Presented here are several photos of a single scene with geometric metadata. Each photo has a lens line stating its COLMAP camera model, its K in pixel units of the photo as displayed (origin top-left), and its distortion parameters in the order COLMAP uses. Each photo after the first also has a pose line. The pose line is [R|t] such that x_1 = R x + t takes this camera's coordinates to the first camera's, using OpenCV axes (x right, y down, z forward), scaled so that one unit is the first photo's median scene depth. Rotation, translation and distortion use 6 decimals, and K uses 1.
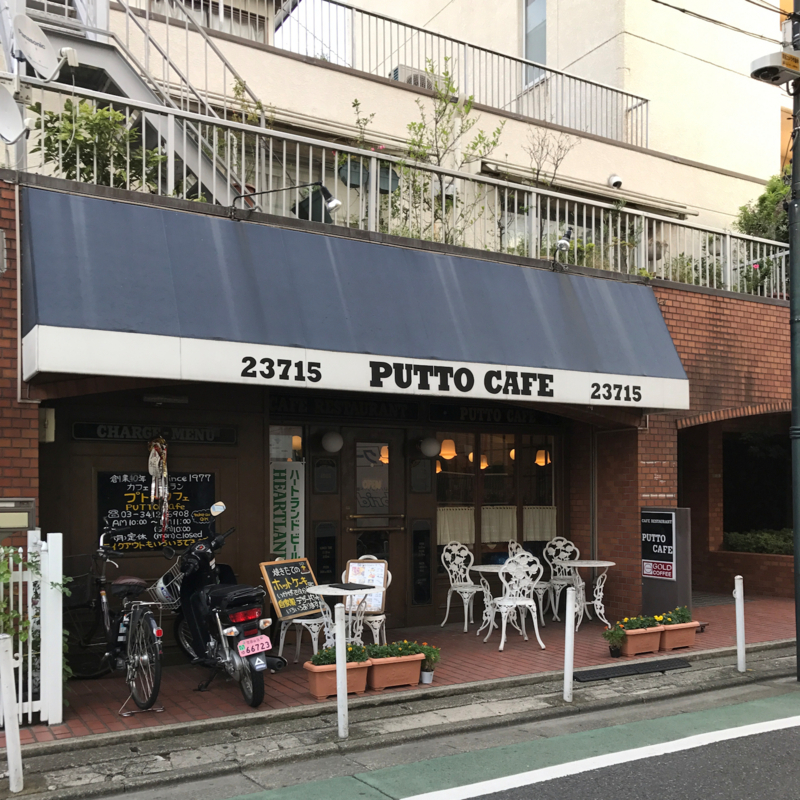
lens RADIAL K [[862.4, 0, 400.0], [0, 862.4, 400.0], [0, 0, 1]] dist [0.001531, -0.009582]
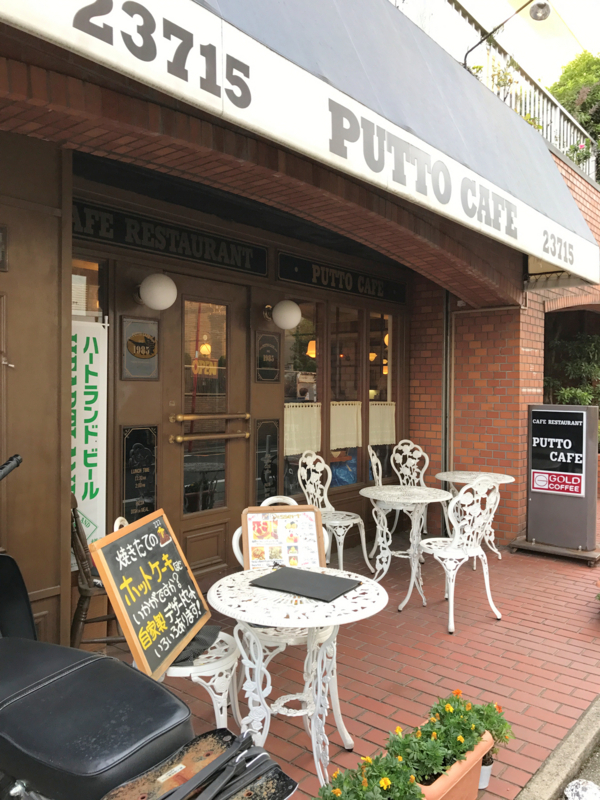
lens RADIAL K [[657.3, 0, 298.1], [0, 657.3, 365.0], [0, 0, 1]] dist [-0.009751, -0.008498]
pose [[0.939086, 0.025470, 0.342736, -0.140320], [-0.049788, 0.996812, 0.062339, 0.064925], [-0.340056, -0.075605, 0.937361, 0.541292]]
